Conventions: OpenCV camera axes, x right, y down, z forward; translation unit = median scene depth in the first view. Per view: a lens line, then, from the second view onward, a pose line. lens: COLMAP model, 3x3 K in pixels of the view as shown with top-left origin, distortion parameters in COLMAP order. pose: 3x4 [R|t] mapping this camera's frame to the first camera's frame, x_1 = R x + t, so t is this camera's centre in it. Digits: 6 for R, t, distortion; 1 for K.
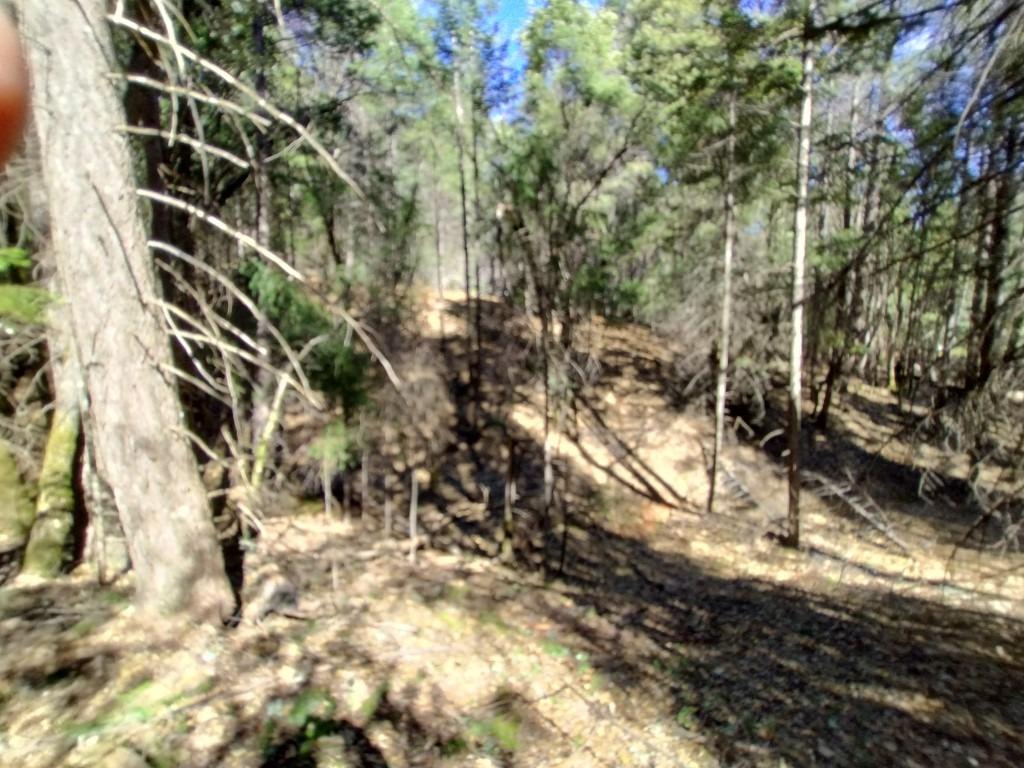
lens RADIAL K [[455.0, 0, 512.0], [0, 455.0, 382.5], [0, 0, 1]] dist [-0.002017, 0.000585]
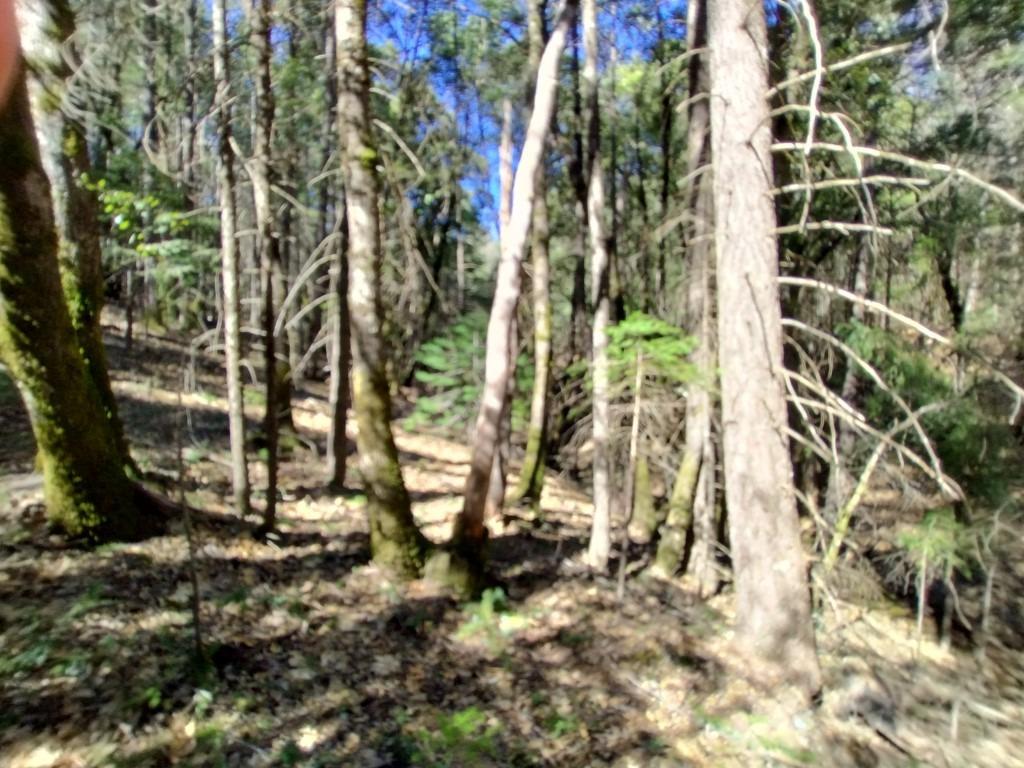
lens RADIAL K [[455.0, 0, 512.0], [0, 455.0, 383.9], [0, 0, 1]] dist [-0.002017, 0.000585]
pose [[0.441159, 0.013438, -0.897328, -0.056695], [-0.123726, 0.991250, -0.045984, -0.010115], [0.888859, 0.131309, 0.438962, -0.085832]]
